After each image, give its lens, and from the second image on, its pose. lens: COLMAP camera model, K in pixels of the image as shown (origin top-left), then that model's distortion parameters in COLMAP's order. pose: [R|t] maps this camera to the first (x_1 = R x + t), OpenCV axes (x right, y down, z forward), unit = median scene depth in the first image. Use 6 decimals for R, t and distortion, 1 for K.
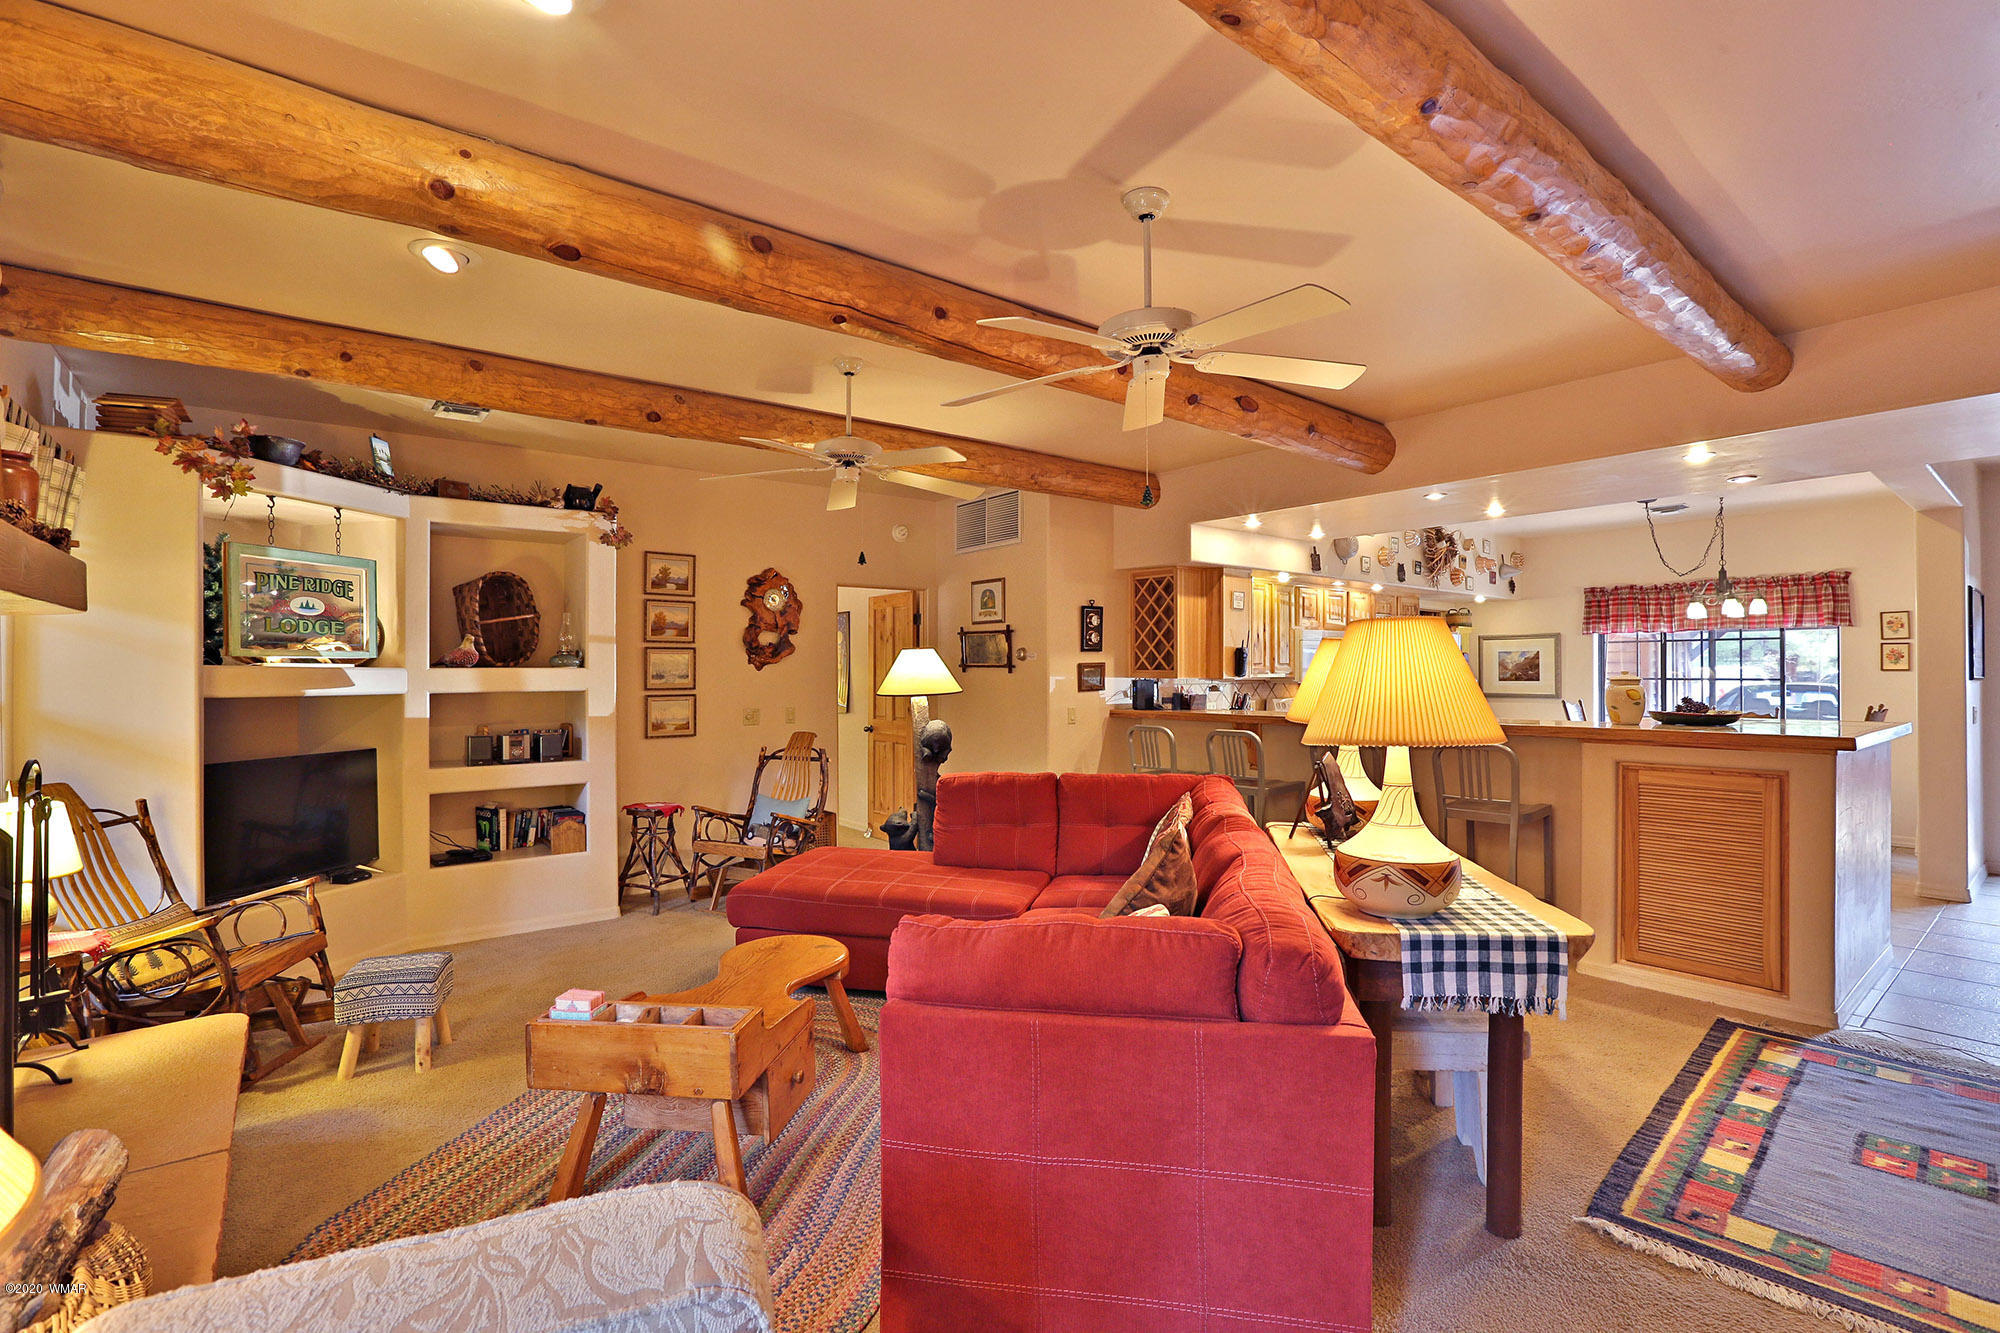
lens RADIAL K [[913.6, 0, 1000.0], [0, 913.6, 666.5], [0, 0, 1]] dist [-0.062638, 0.025829]
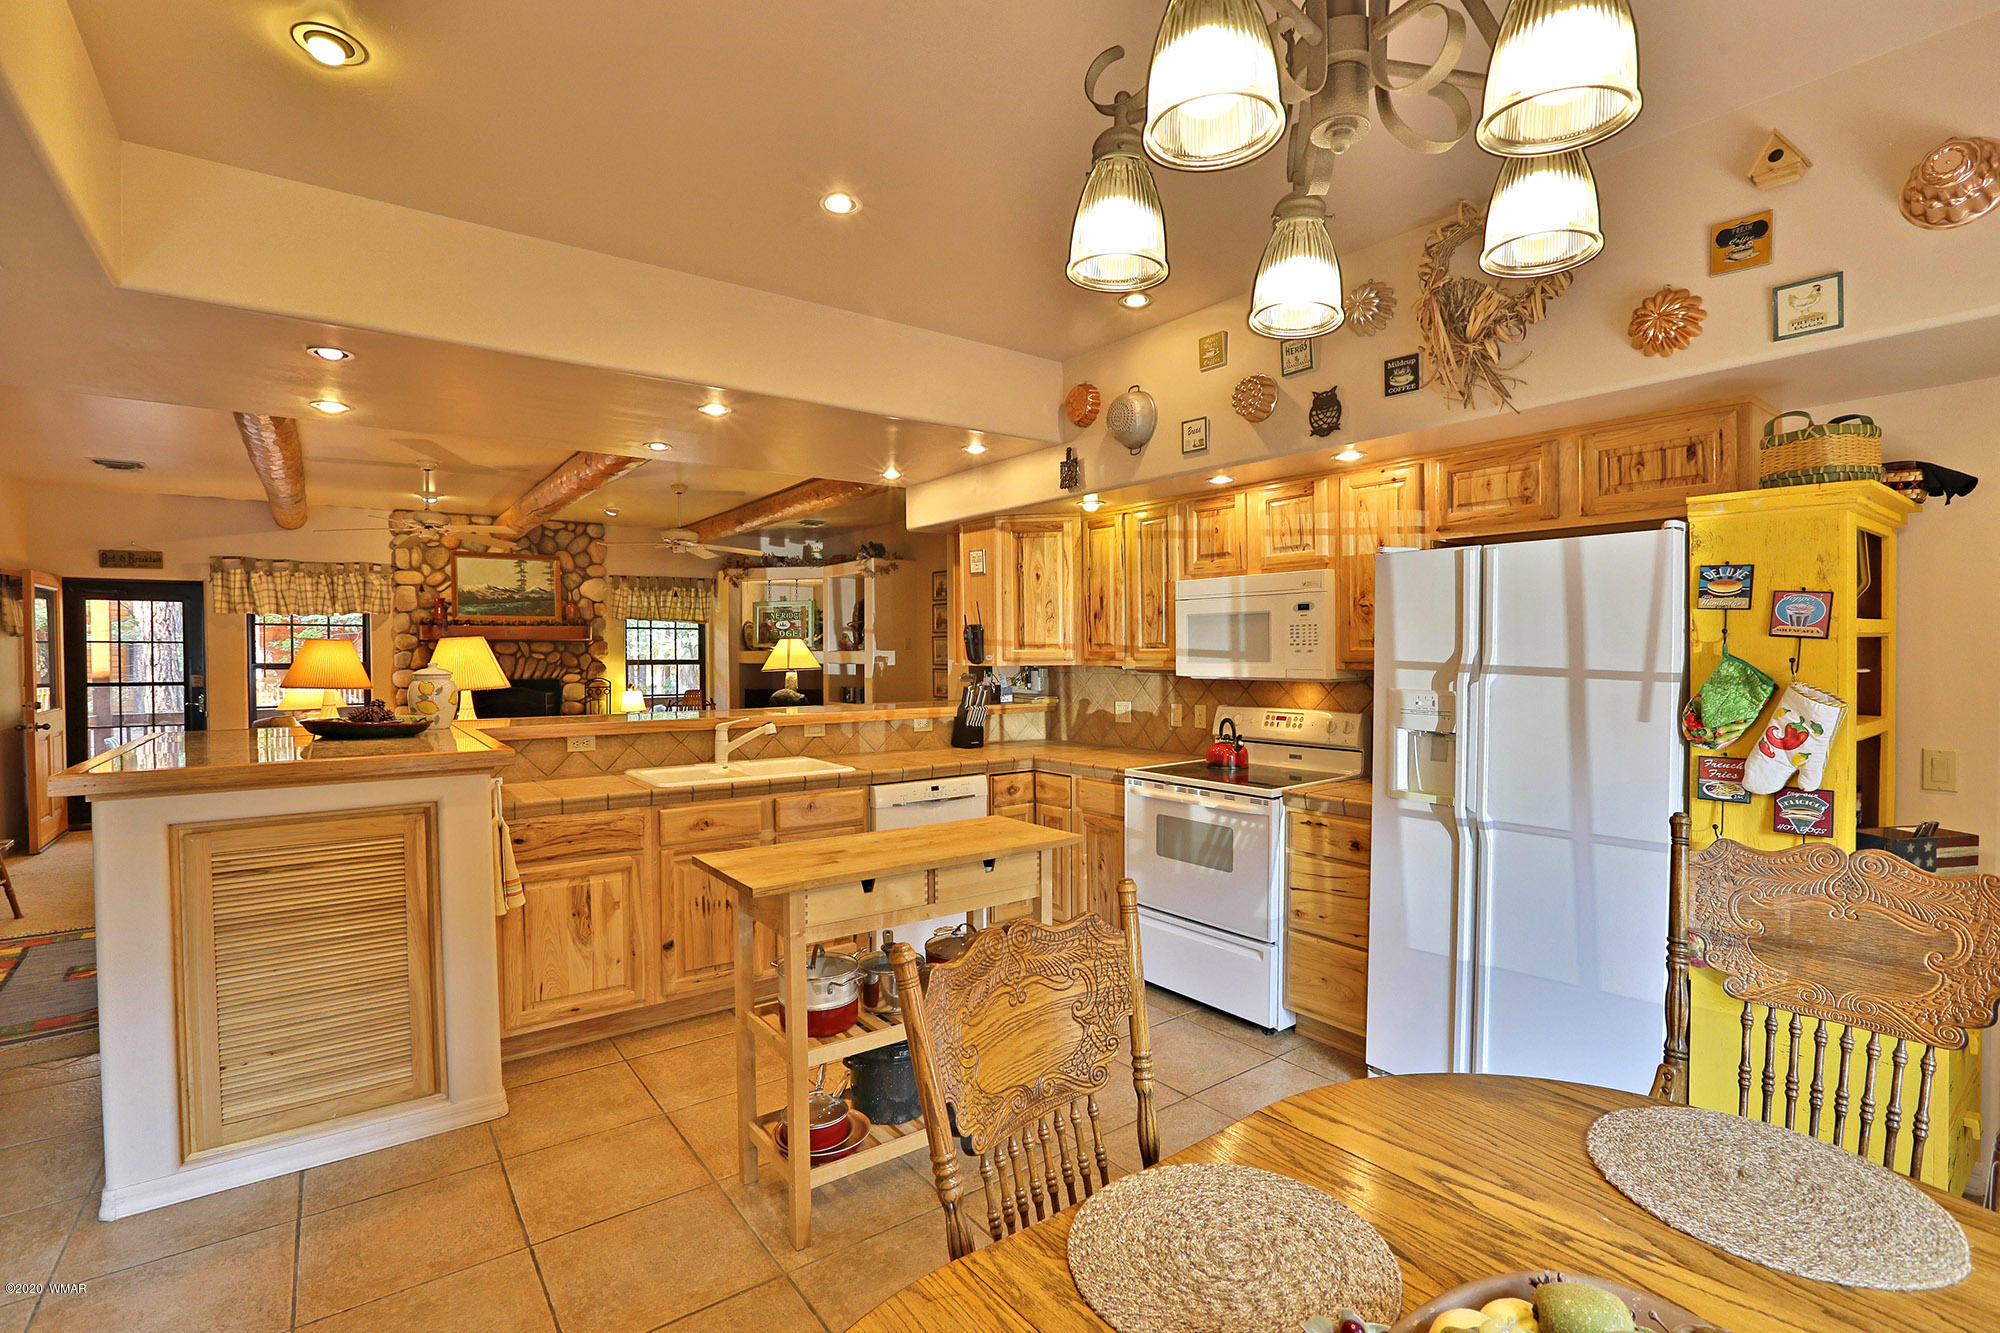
lens RADIAL K [[913.6, 0, 1000.0], [0, 913.6, 666.5], [0, 0, 1]] dist [-0.062638, 0.025829]
pose [[-0.021324, 0.021971, -0.999531, 1.027148], [0.012636, 0.999685, 0.021704, -0.002432], [0.999693, -0.012167, -0.021595, 1.043681]]
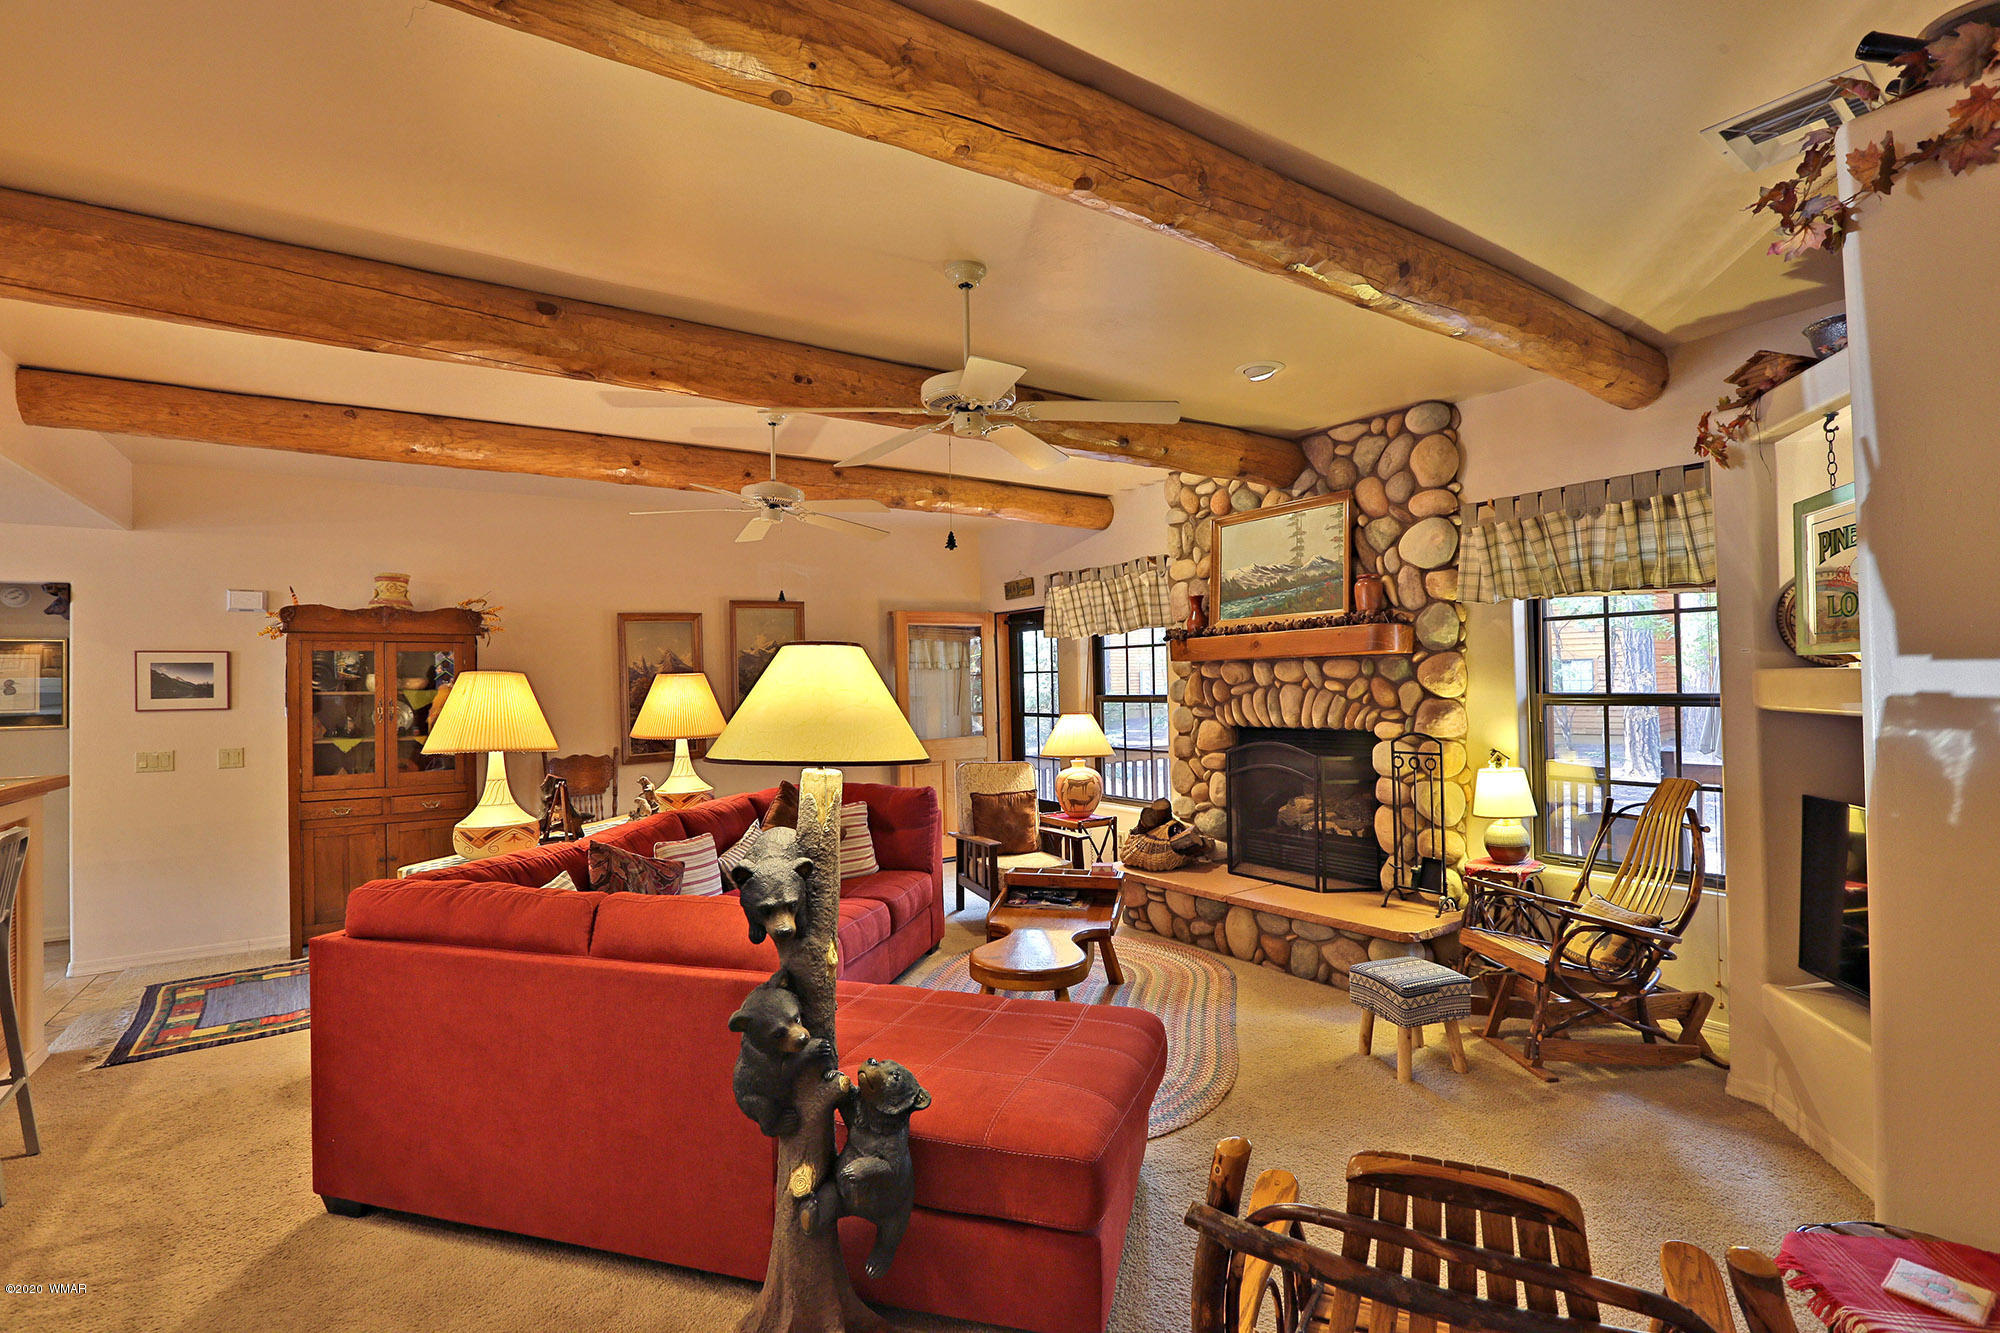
lens RADIAL K [[913.6, 0, 1000.0], [0, 913.6, 666.5], [0, 0, 1]] dist [-0.062638, 0.025829]
pose [[-0.997567, 0.029456, 0.063186, -0.141345], [0.027840, 0.999267, -0.026293, -0.001182], [-0.063914, -0.024470, -0.997655, 1.059247]]
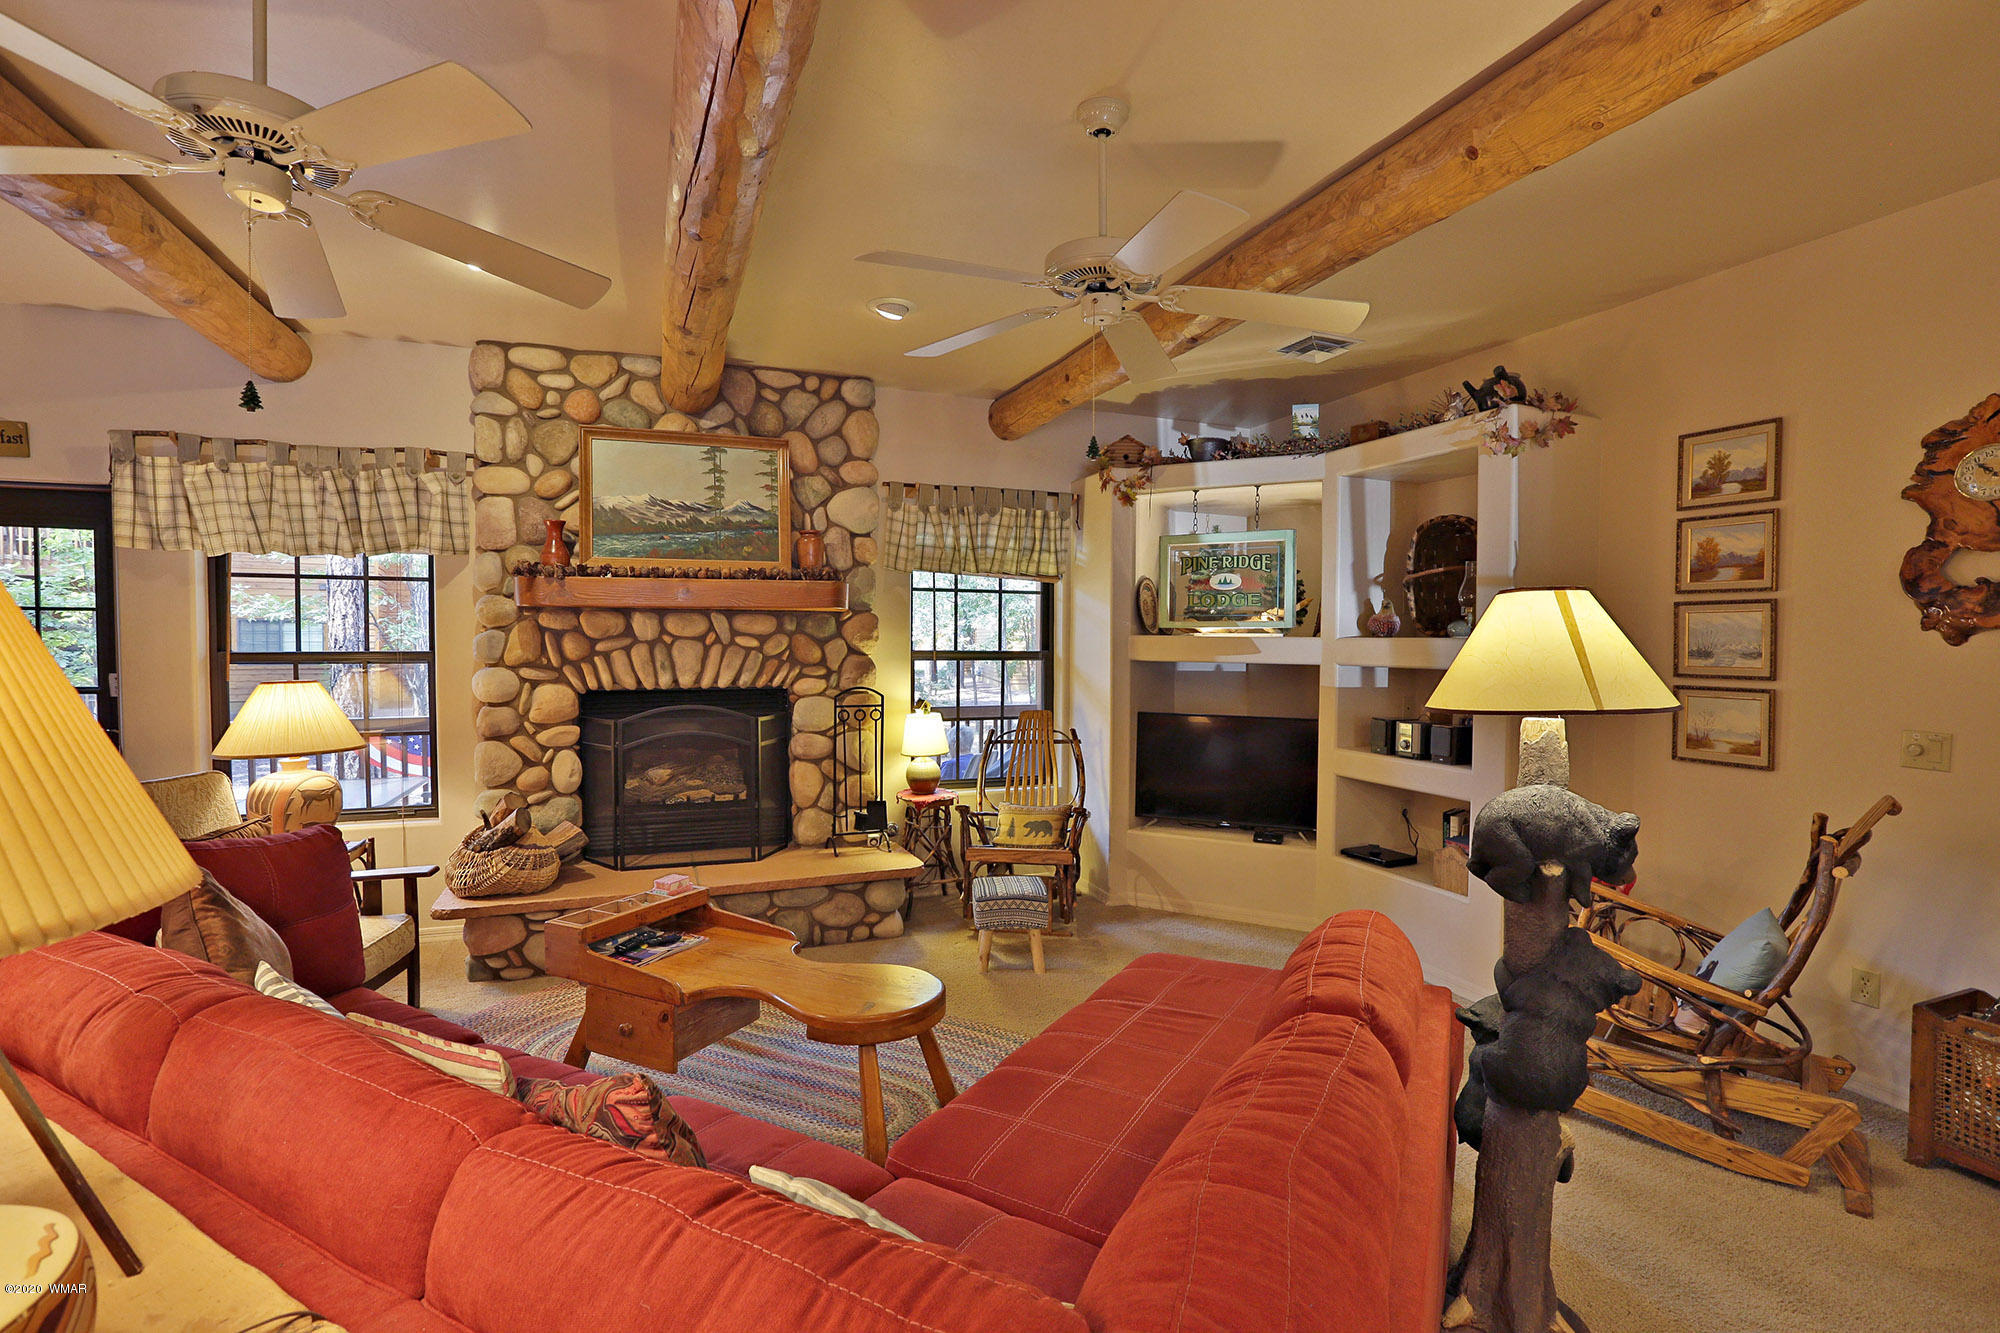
lens RADIAL K [[913.6, 0, 1000.0], [0, 913.6, 666.5], [0, 0, 1]] dist [-0.062638, 0.025829]
pose [[-0.287787, 0.034543, -0.957071, 0.254774], [0.003960, 0.999384, 0.034879, -0.001855], [0.957686, 0.006248, -0.287747, 0.683342]]
